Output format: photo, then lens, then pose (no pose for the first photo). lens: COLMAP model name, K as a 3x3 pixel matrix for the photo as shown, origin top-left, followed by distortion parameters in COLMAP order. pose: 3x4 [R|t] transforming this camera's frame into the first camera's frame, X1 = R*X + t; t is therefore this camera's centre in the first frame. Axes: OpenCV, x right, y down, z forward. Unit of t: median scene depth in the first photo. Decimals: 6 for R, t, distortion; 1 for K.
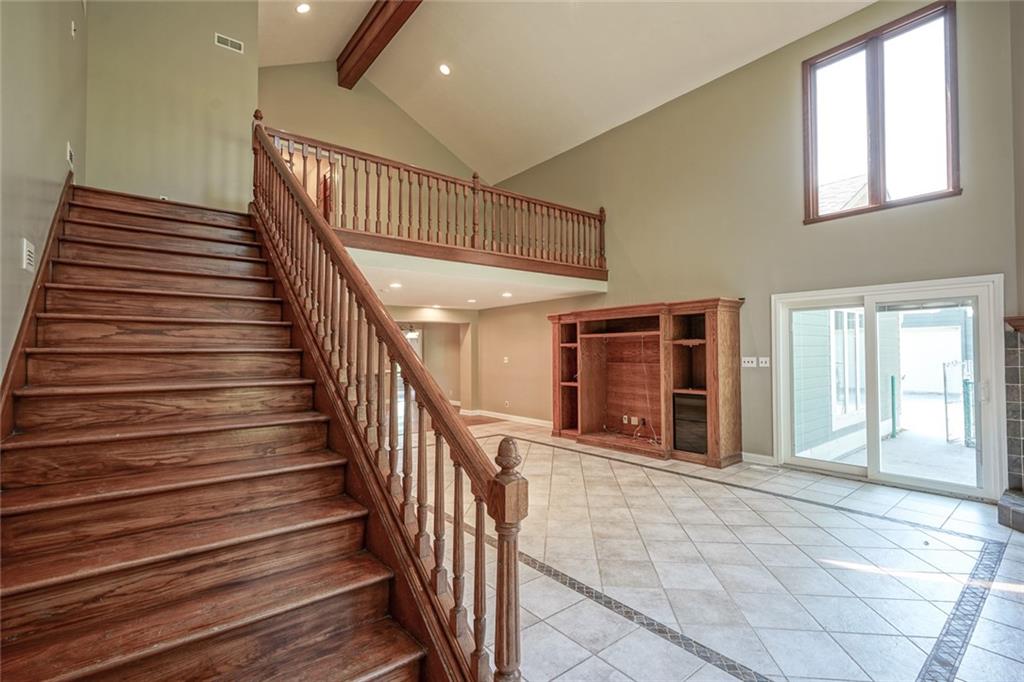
lens RADIAL K [[460.0, 0, 508.5], [0, 460.0, 344.1], [0, 0, 1]] dist [-0.012160, 0.000100]
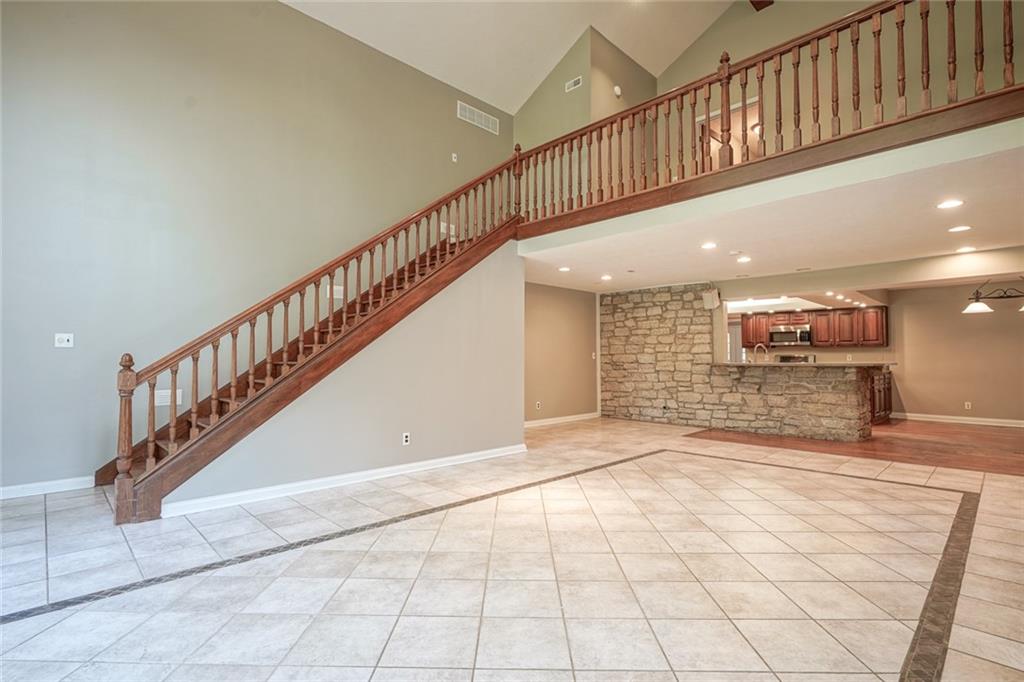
lens RADIAL K [[486.7, 0, 508.6], [0, 486.7, 346.2], [0, 0, 1]] dist [-0.012666, 0.000256]
pose [[0.092378, -0.021328, -0.995496, 0.978248], [0.021047, 0.999589, -0.019463, 0.092644], [0.995501, -0.019155, 0.092789, 1.021939]]
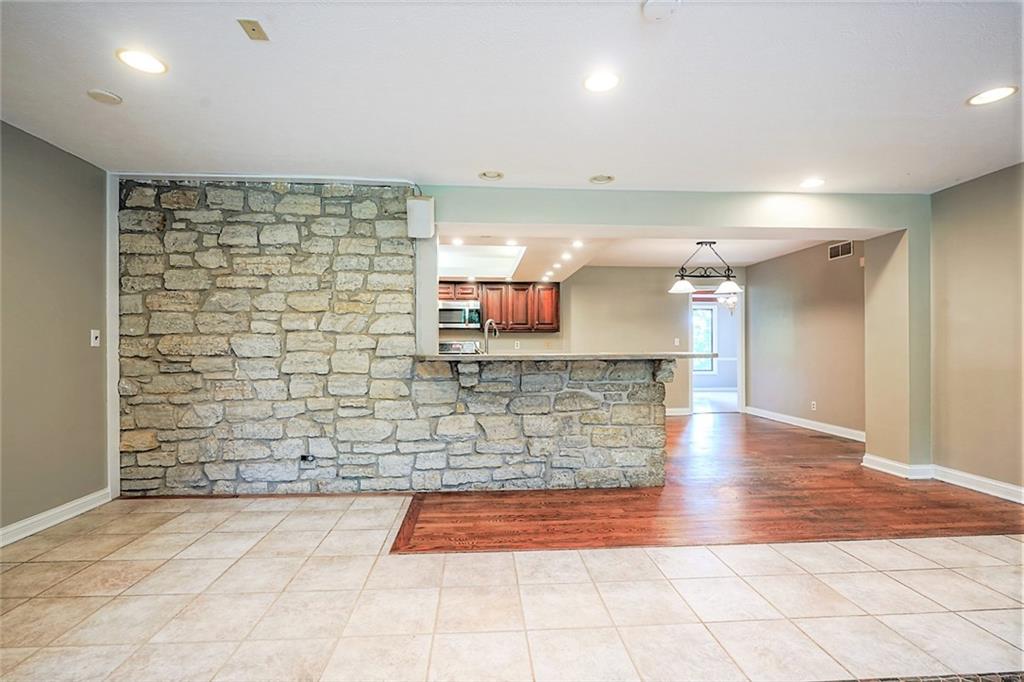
lens RADIAL K [[469.2, 0, 511.7], [0, 469.2, 344.2], [0, 0, 1]] dist [-0.003654, -0.000119]
pose [[0.821486, -0.000245, -0.570228, -0.368022], [0.009943, 0.999854, 0.013894, 0.109805], [0.570141, -0.017083, 0.821369, 1.425163]]
